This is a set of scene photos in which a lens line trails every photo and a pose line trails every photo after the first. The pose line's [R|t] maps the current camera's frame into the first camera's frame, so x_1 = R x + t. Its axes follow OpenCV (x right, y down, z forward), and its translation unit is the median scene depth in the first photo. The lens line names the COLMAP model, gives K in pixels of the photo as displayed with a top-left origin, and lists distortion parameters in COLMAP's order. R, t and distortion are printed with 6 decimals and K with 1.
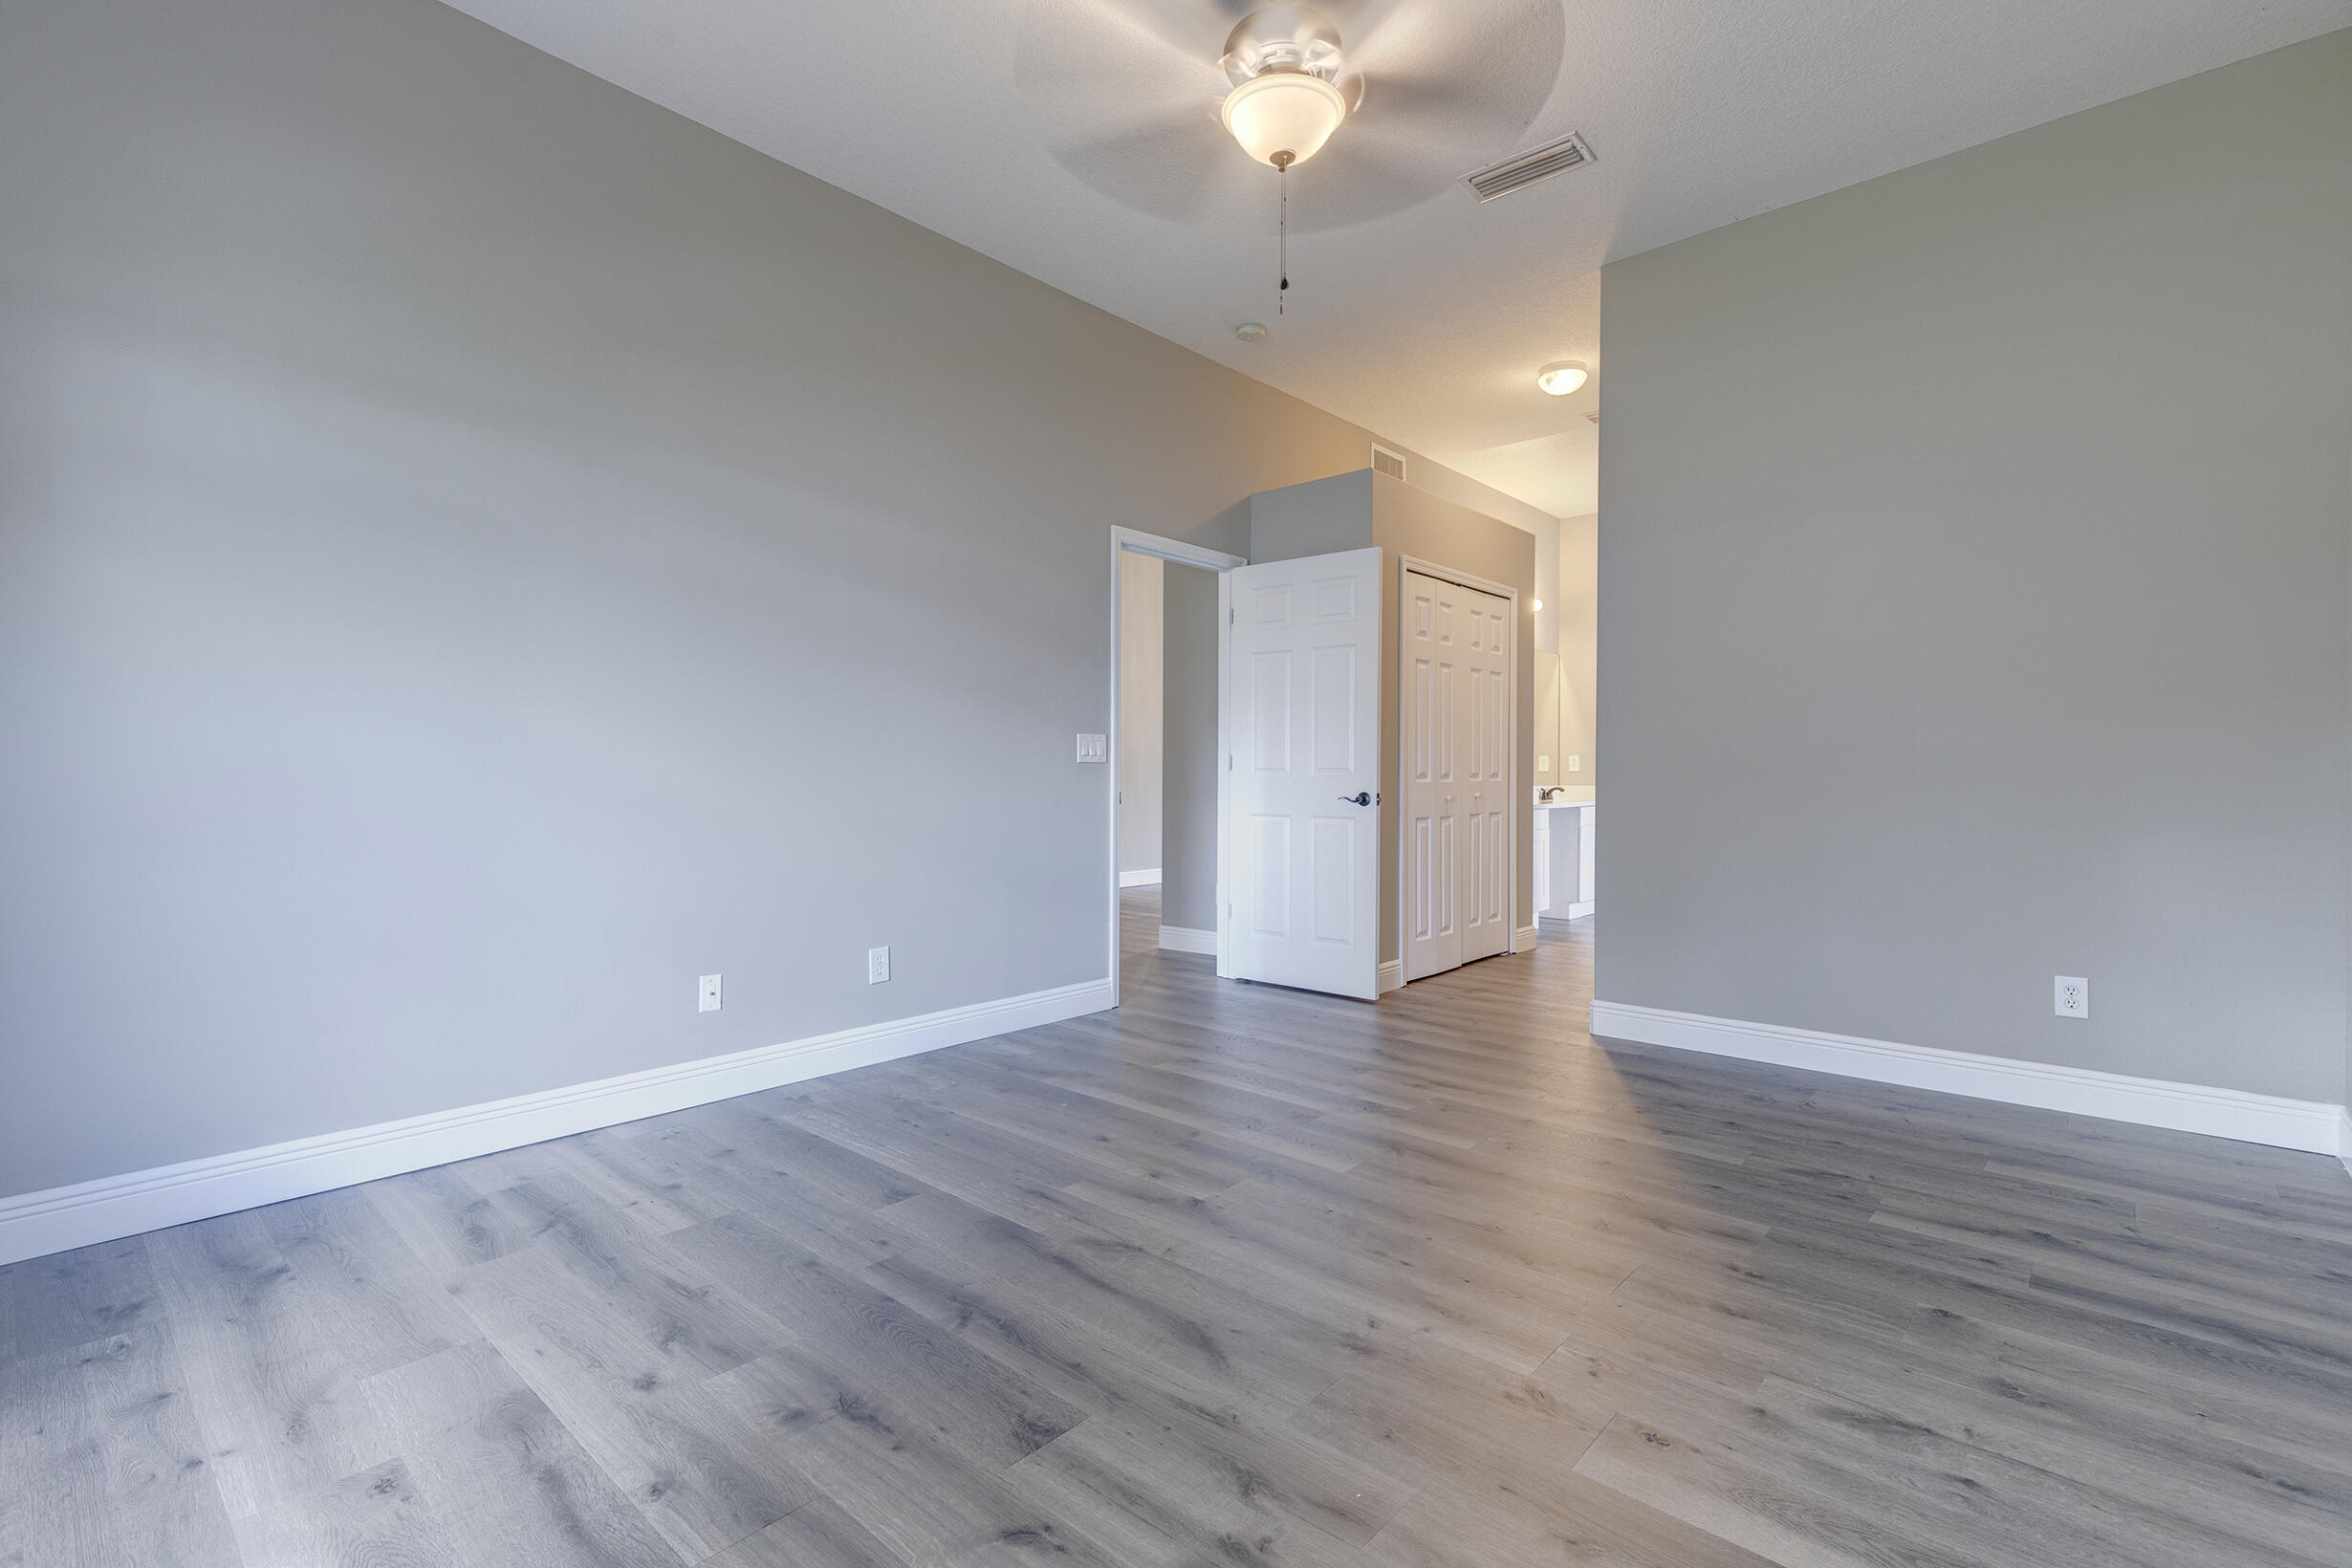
lens RADIAL K [[1048.5, 0, 1179.1], [0, 1048.5, 779.9], [0, 0, 1]] dist [-0.000037, -0.000723]
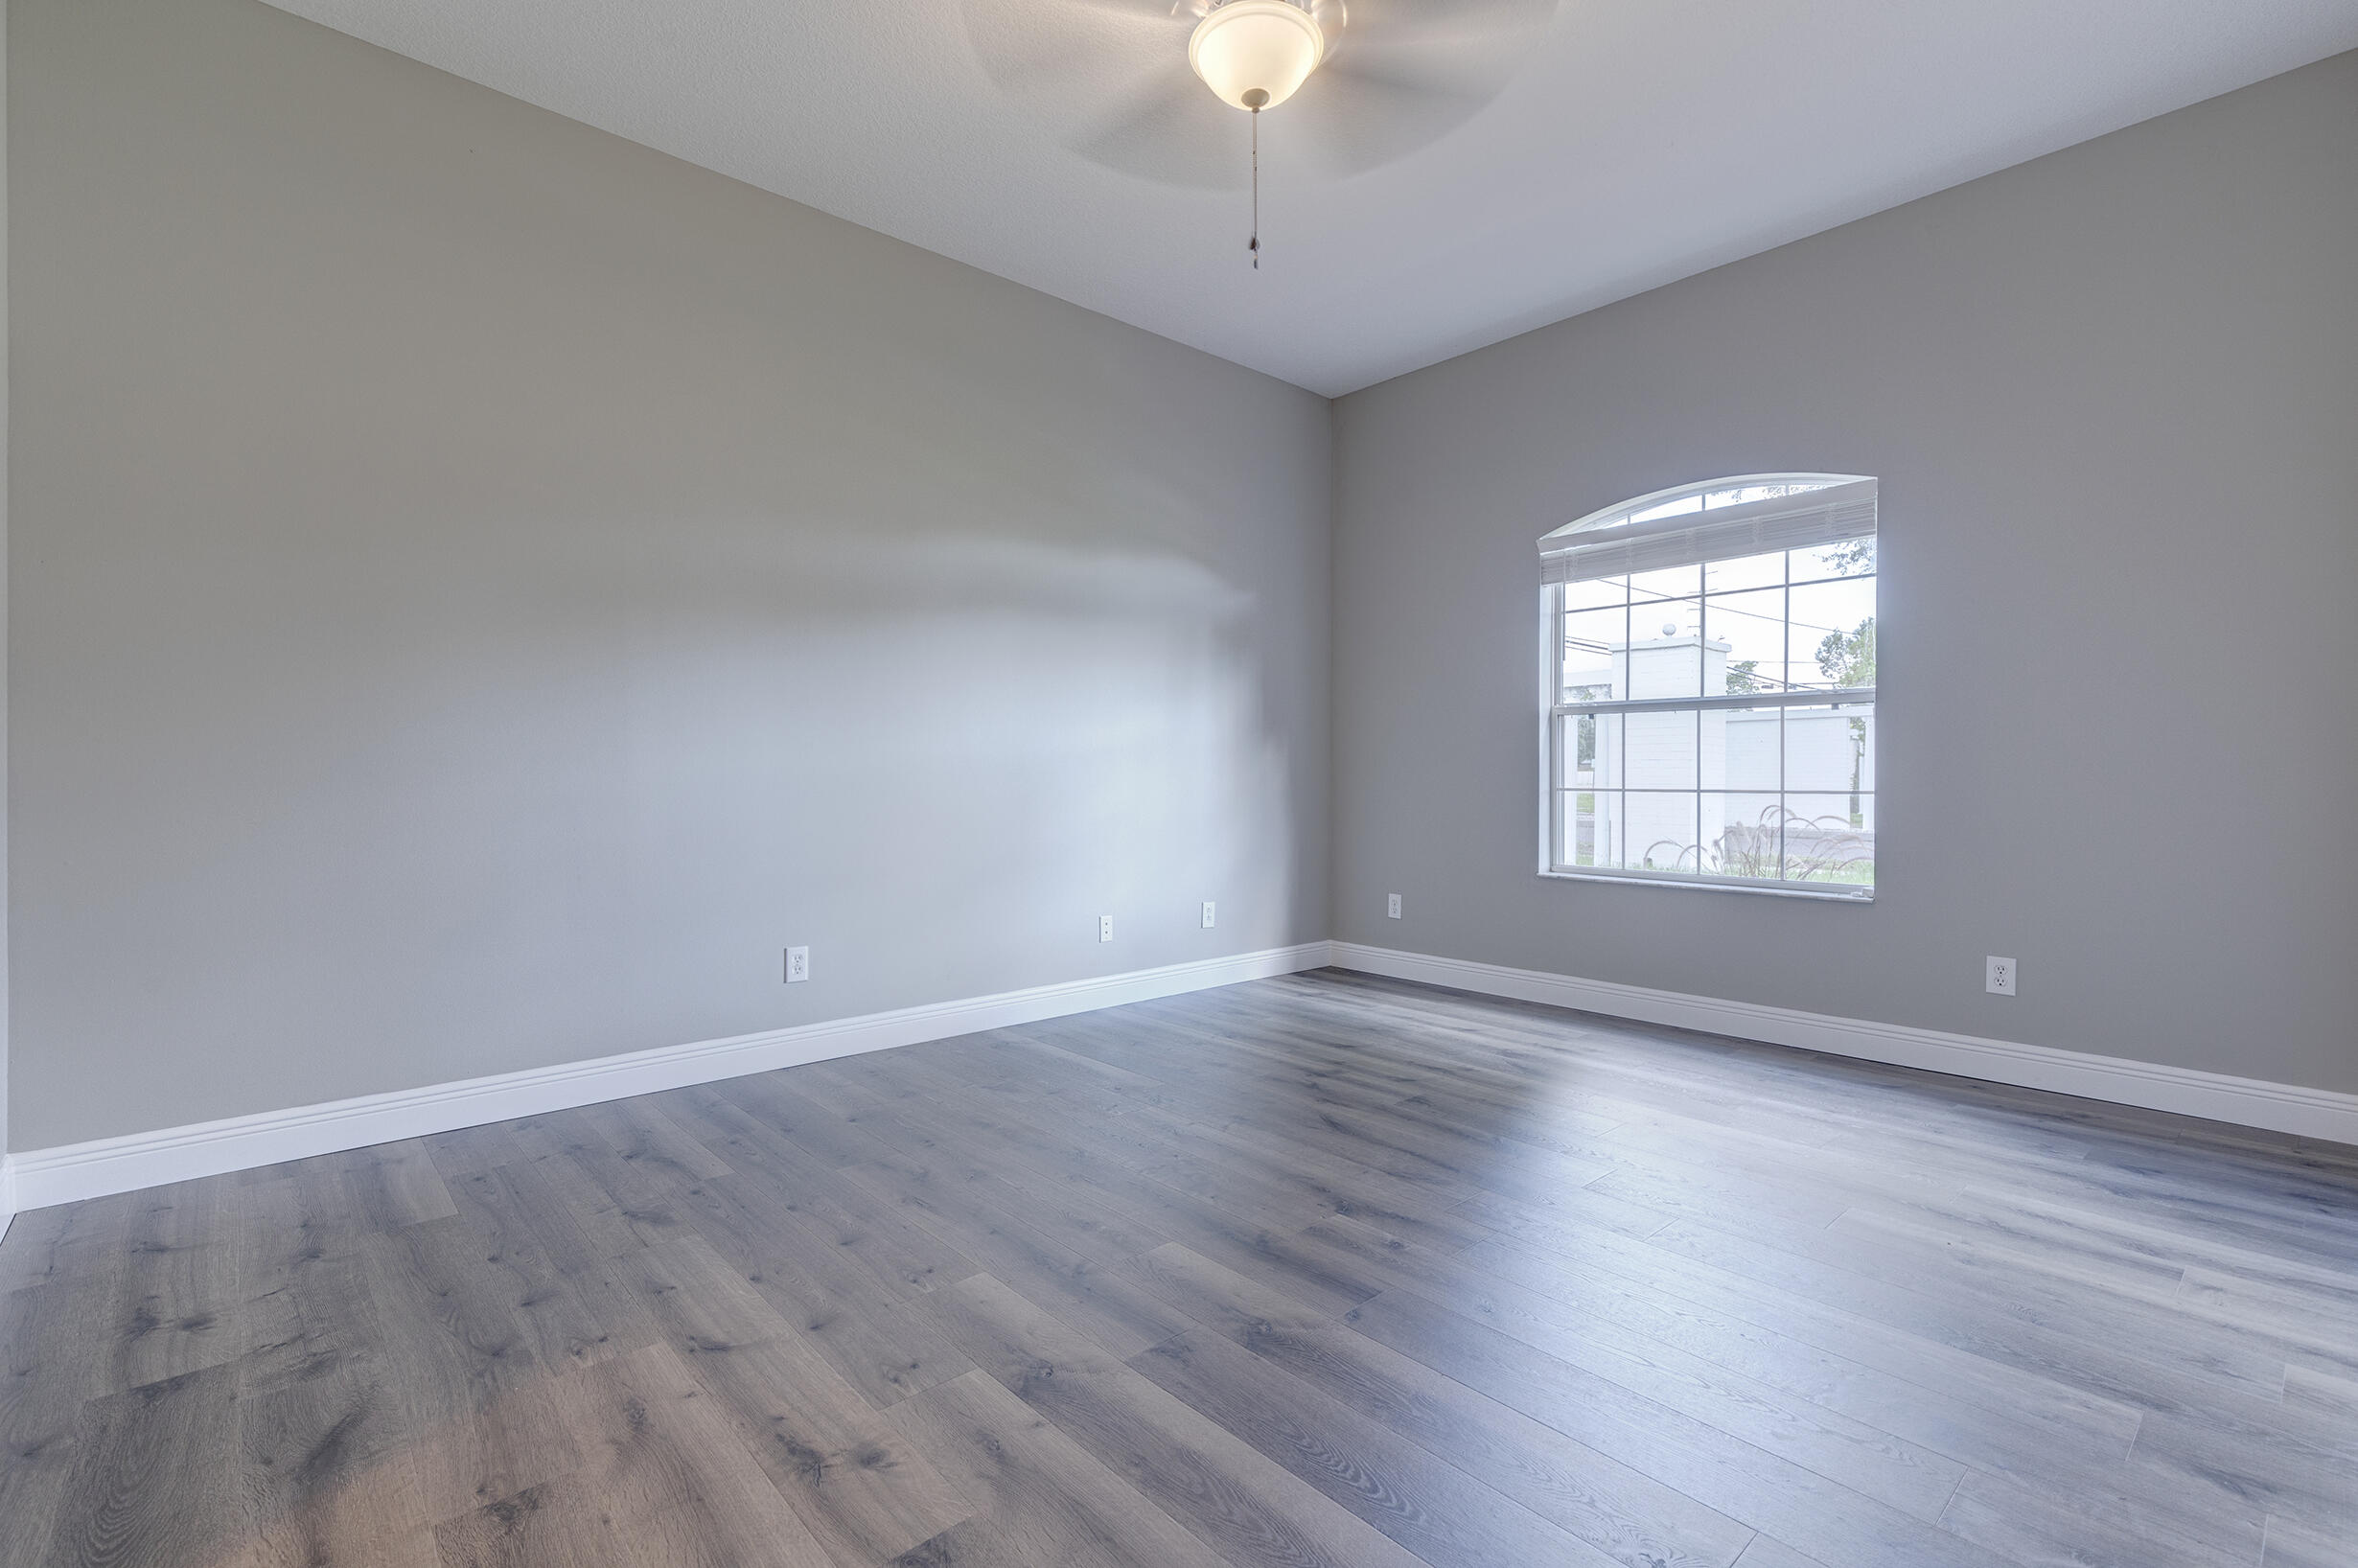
lens RADIAL K [[1051.1, 0, 1185.6], [0, 1051.1, 786.4], [0, 0, 1]] dist [-0.000037, -0.000723]
pose [[-0.994554, -0.002030, 0.104202, 0.074655], [-0.000594, 0.999905, 0.013806, -0.006304], [-0.104220, 0.013669, -0.994460, 2.340793]]
